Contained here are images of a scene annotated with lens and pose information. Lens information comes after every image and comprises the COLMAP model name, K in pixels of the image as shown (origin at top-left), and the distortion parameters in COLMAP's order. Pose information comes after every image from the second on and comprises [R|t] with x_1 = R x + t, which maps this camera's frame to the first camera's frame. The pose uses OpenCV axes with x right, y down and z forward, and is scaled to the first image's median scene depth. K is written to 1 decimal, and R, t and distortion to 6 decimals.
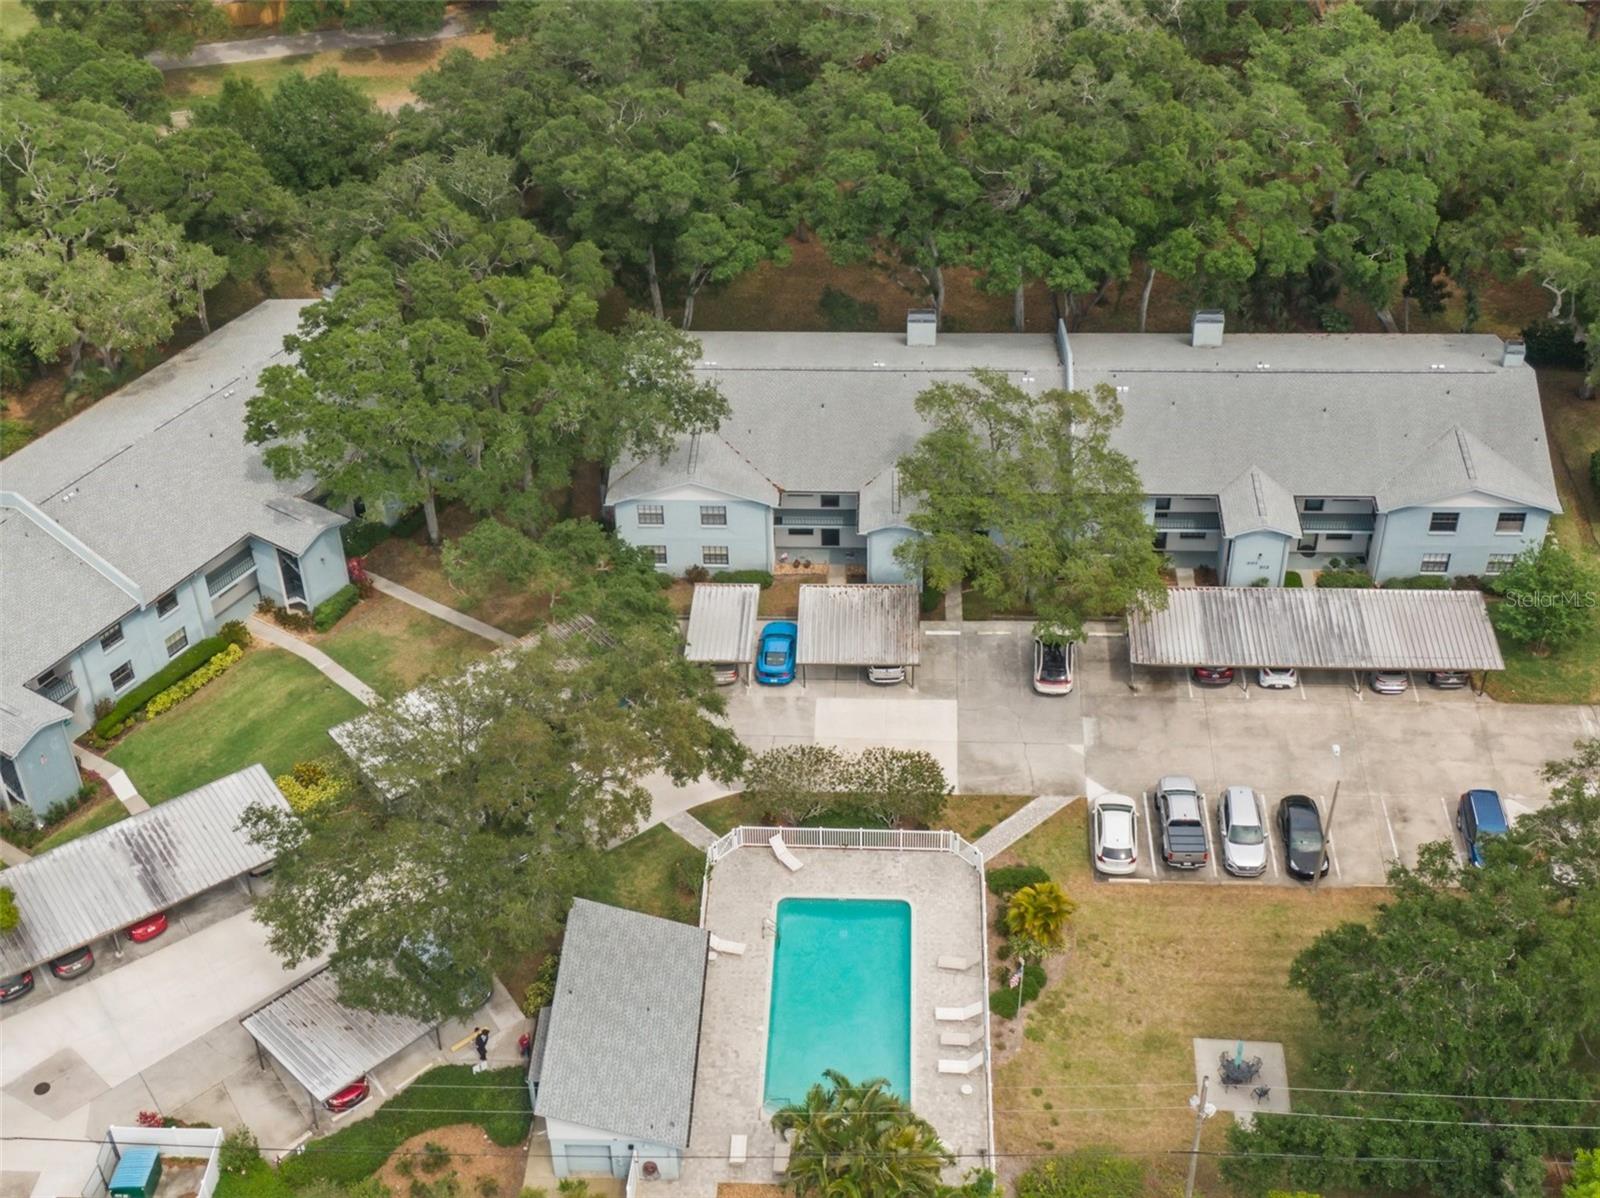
lens RADIAL K [[2155.5, 0, 800.0], [0, 2155.5, 599.0], [0, 0, 1]] dist [0.086385, -0.201106]
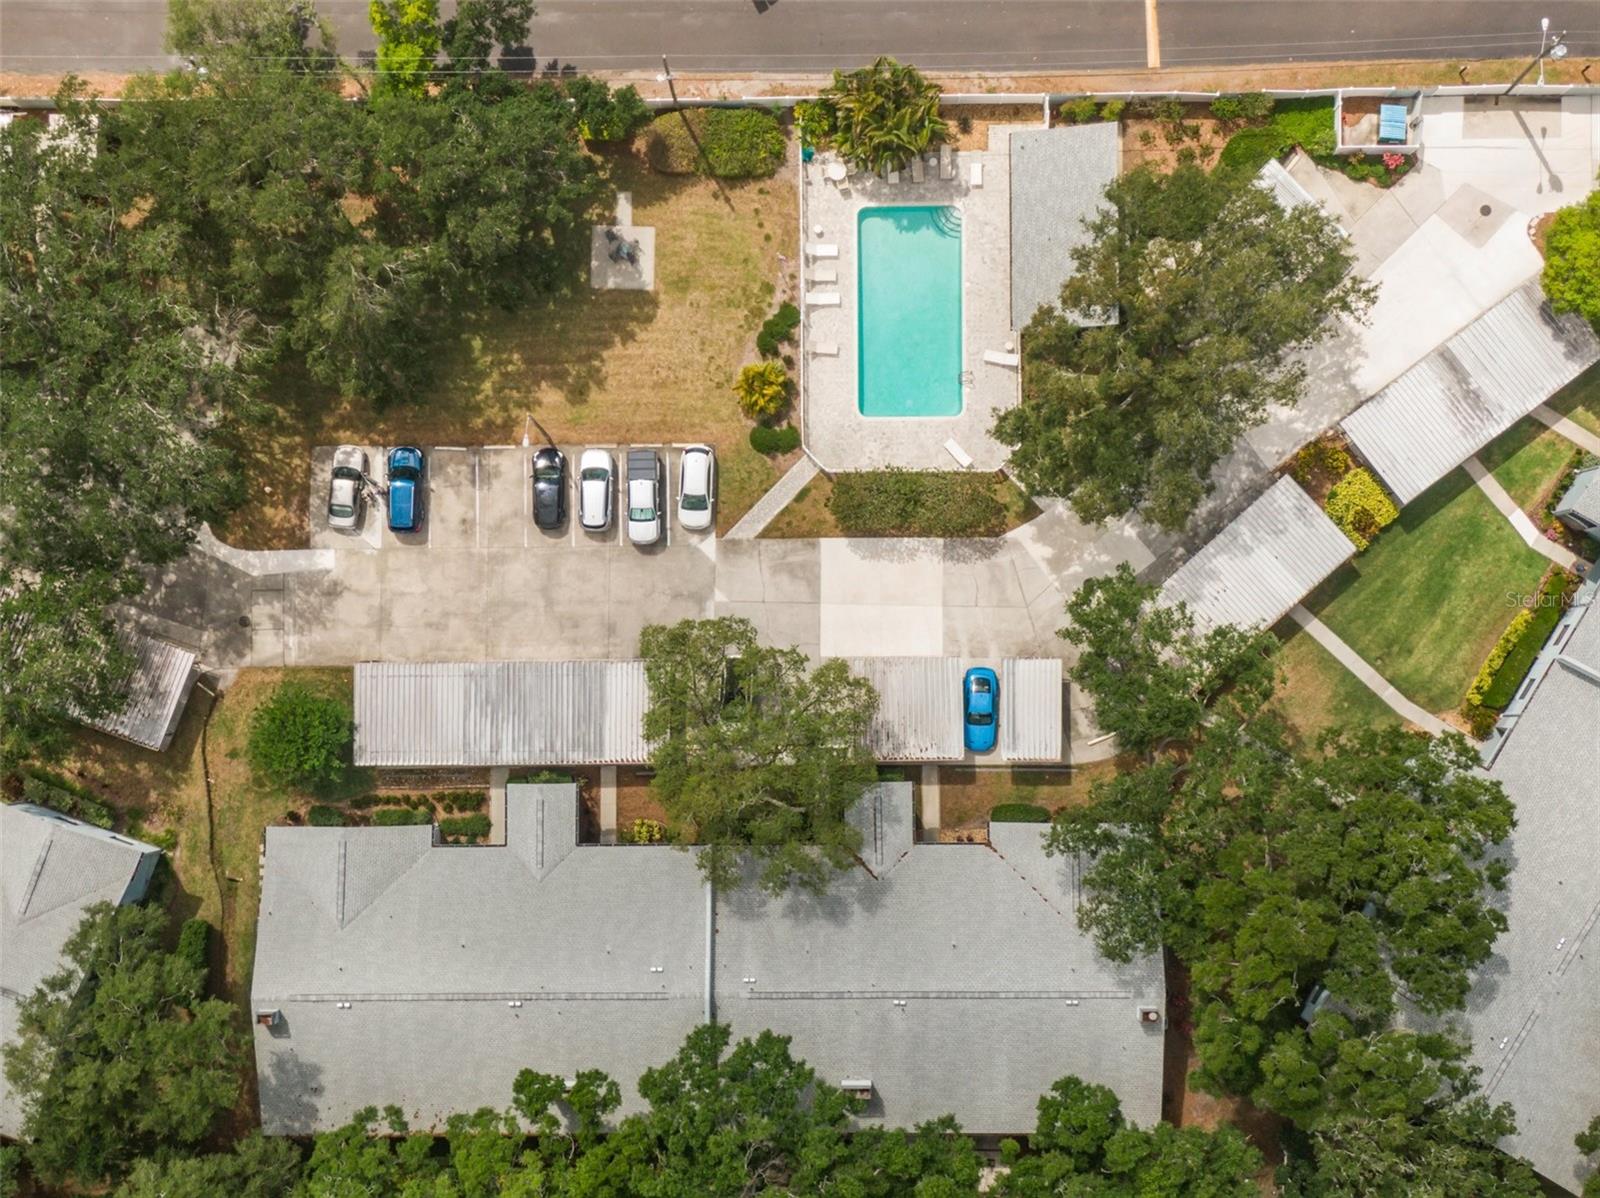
lens RADIAL K [[2155.5, 0, 800.0], [0, 2155.5, 599.0], [0, 0, 1]] dist [0.086385, -0.201106]
pose [[-0.998168, 0.049288, 0.035087, 0.040716], [-0.002401, -0.611741, 0.791054, -0.823298], [0.060454, 0.789521, 0.610739, 0.262965]]
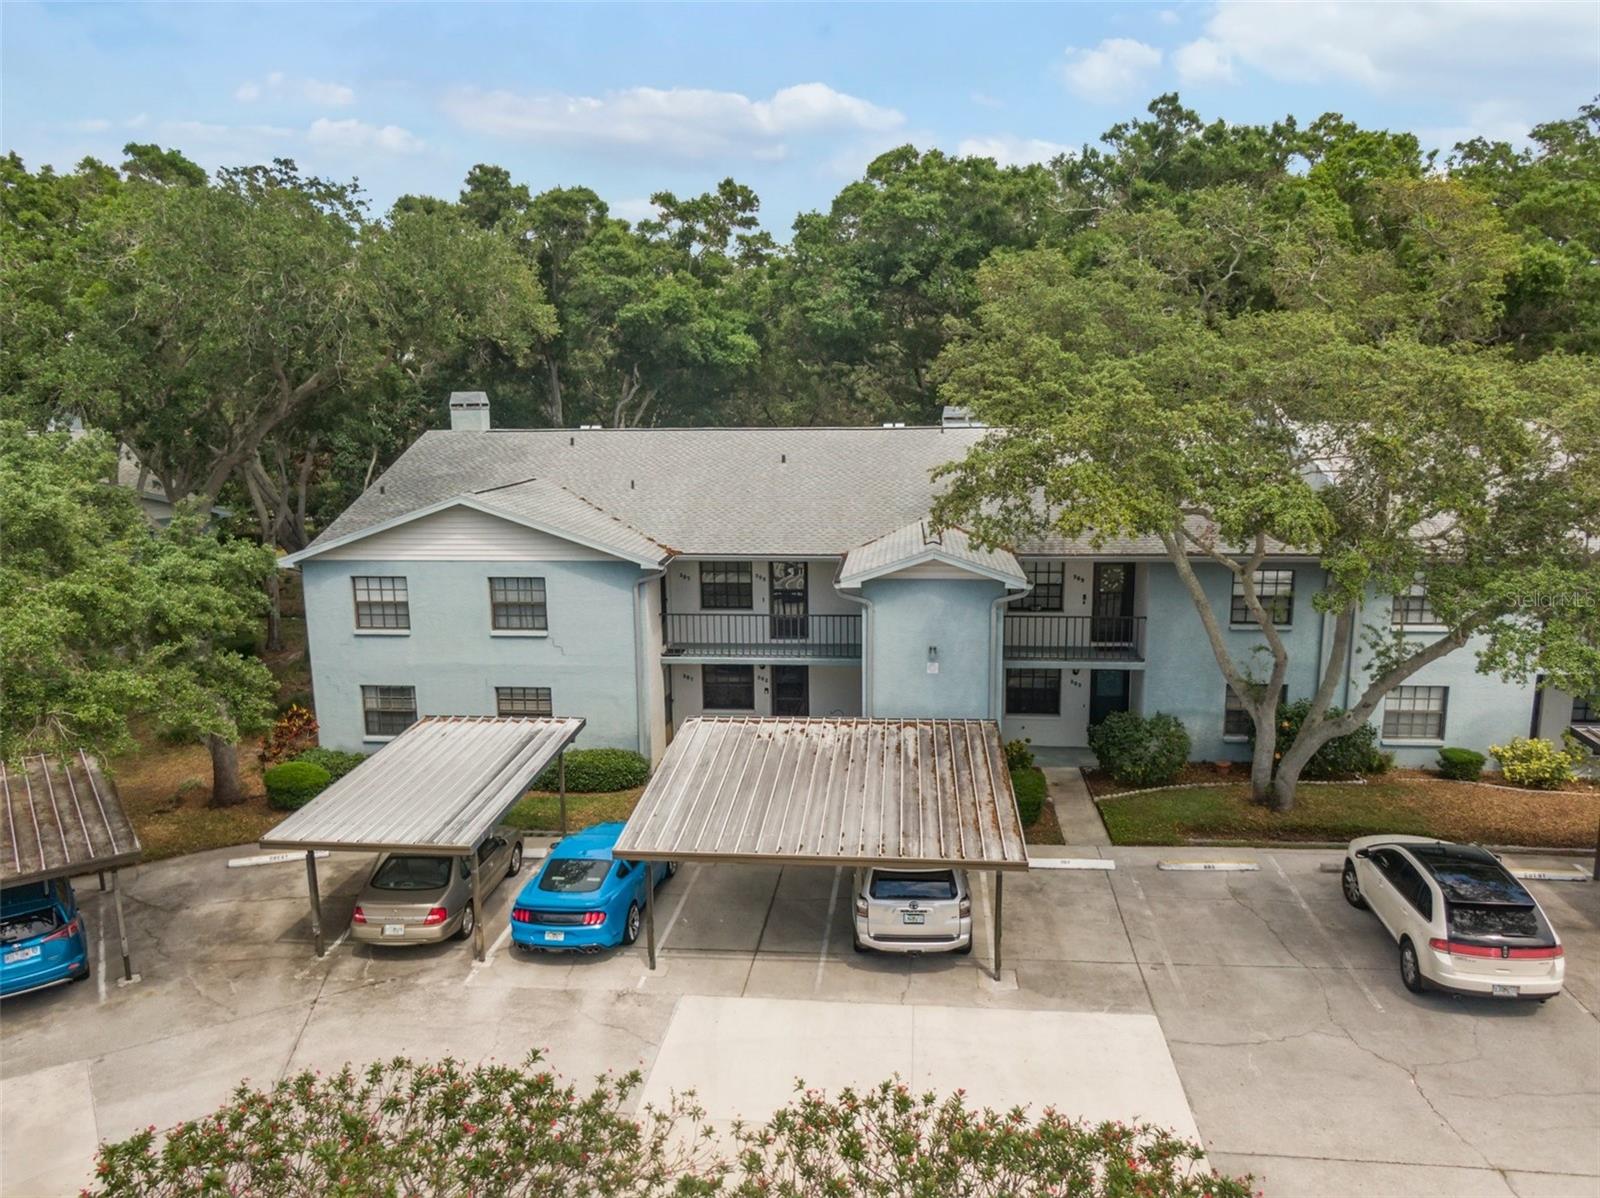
lens RADIAL K [[1130.2, 0, 800.0], [0, 1130.2, 599.0], [0, 0, 1]] dist [0.048329, -0.081016]
pose [[0.998238, 0.020513, -0.055678, 0.031331], [-0.044804, 0.875779, -0.480628, 0.071414], [0.038903, 0.482276, 0.875155, 0.812582]]
